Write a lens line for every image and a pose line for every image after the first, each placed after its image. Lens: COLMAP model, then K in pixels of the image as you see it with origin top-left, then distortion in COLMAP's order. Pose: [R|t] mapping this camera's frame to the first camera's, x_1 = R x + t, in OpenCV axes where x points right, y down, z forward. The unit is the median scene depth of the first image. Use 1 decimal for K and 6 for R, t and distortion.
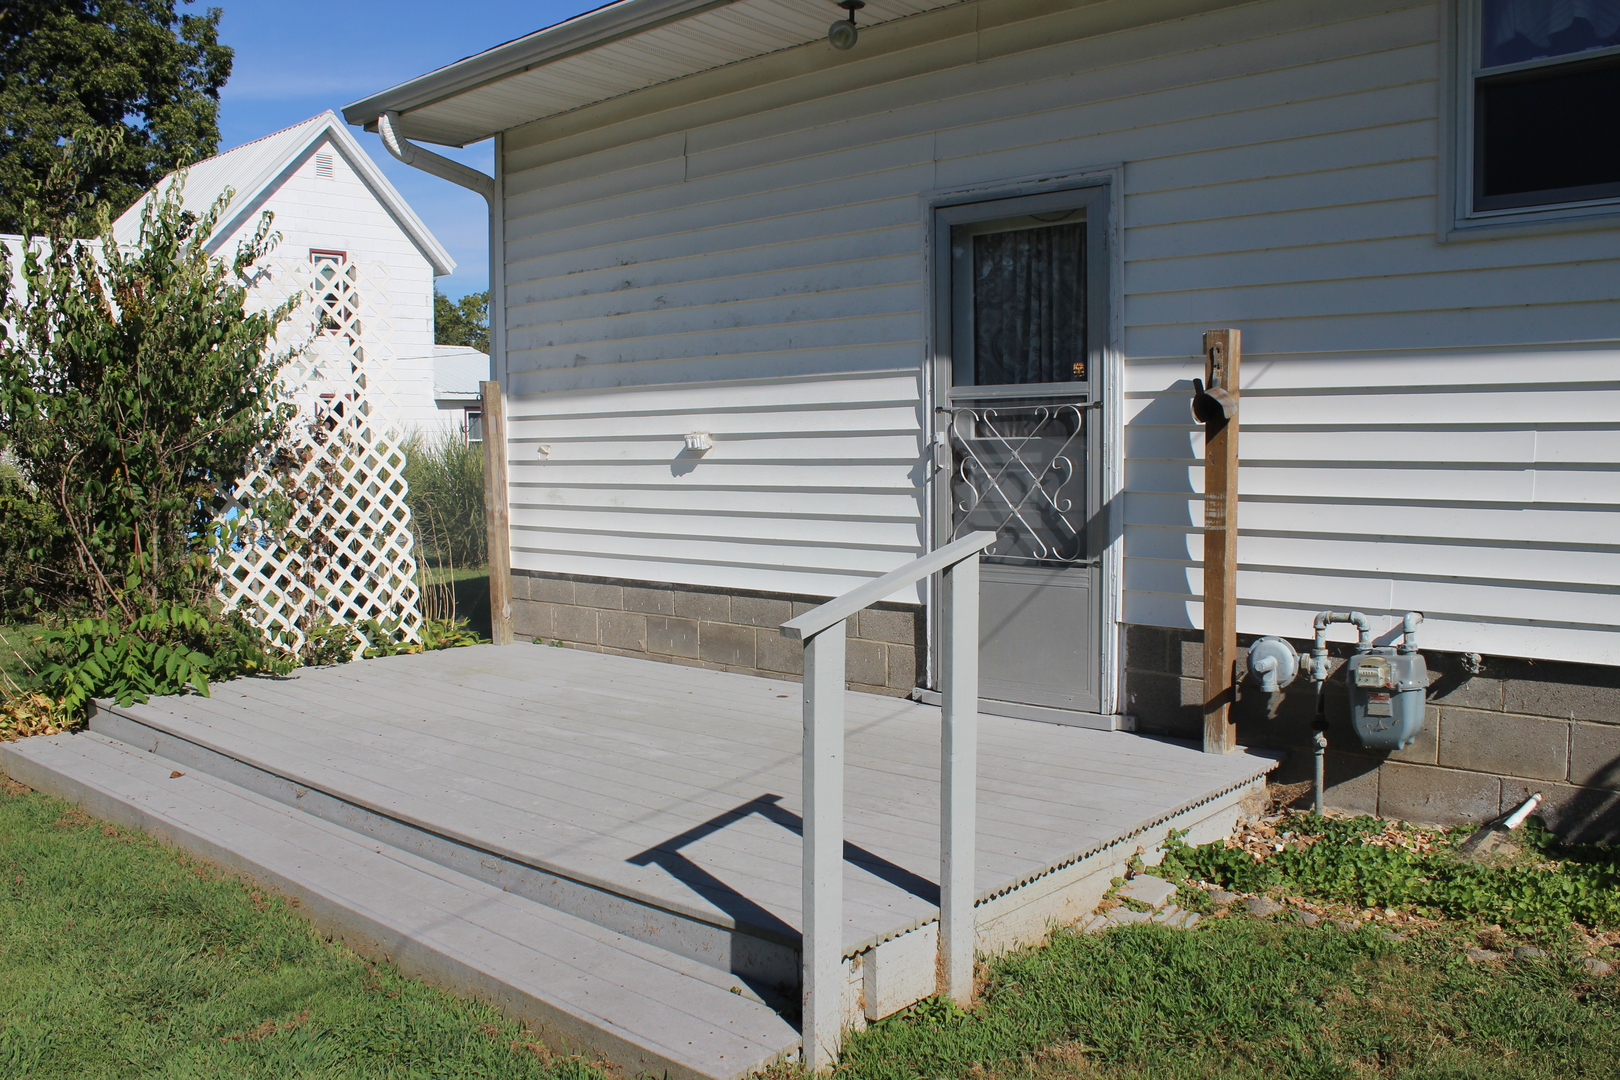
lens RADIAL K [[1357.5, 0, 810.0], [0, 1357.5, 540.0], [0, 0, 1]] dist [-0.164204, 0.118028]
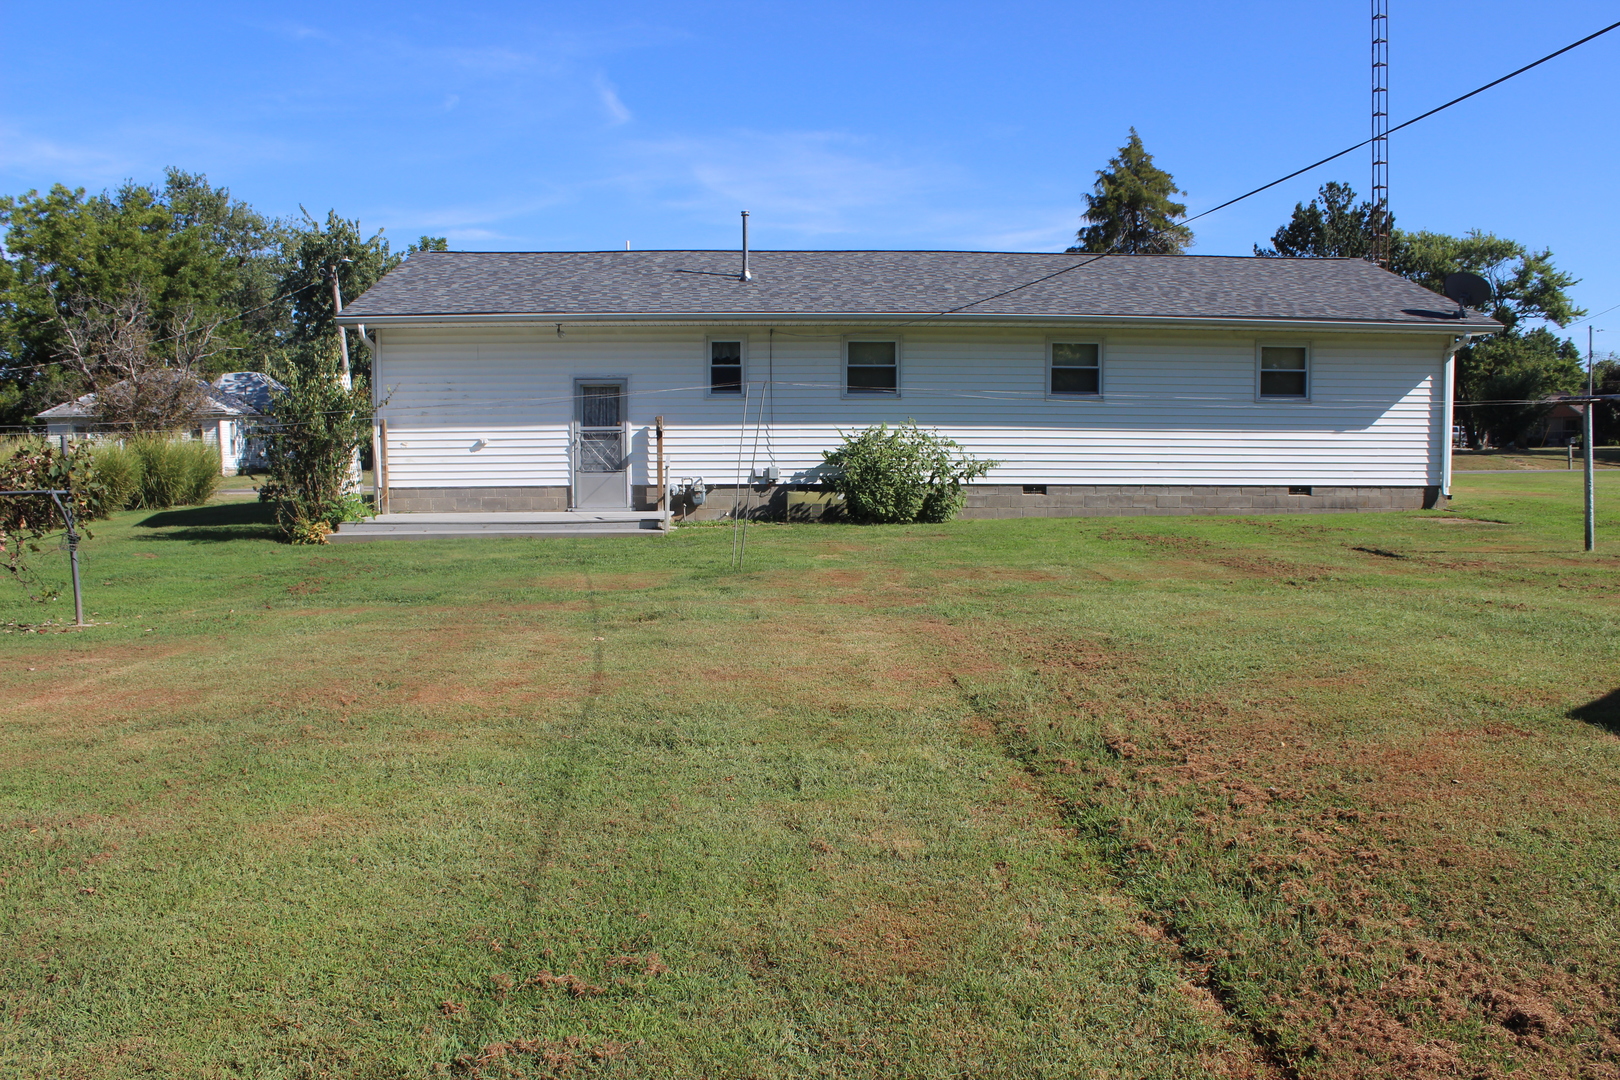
lens RADIAL K [[1357.5, 0, 810.0], [0, 1357.5, 540.0], [0, 0, 1]] dist [-0.164204, 0.118028]
pose [[0.709092, -0.047079, 0.703542, -2.170542], [0.046638, 0.998715, 0.019825, 0.163282], [-0.703572, 0.018754, 0.710377, -2.196001]]
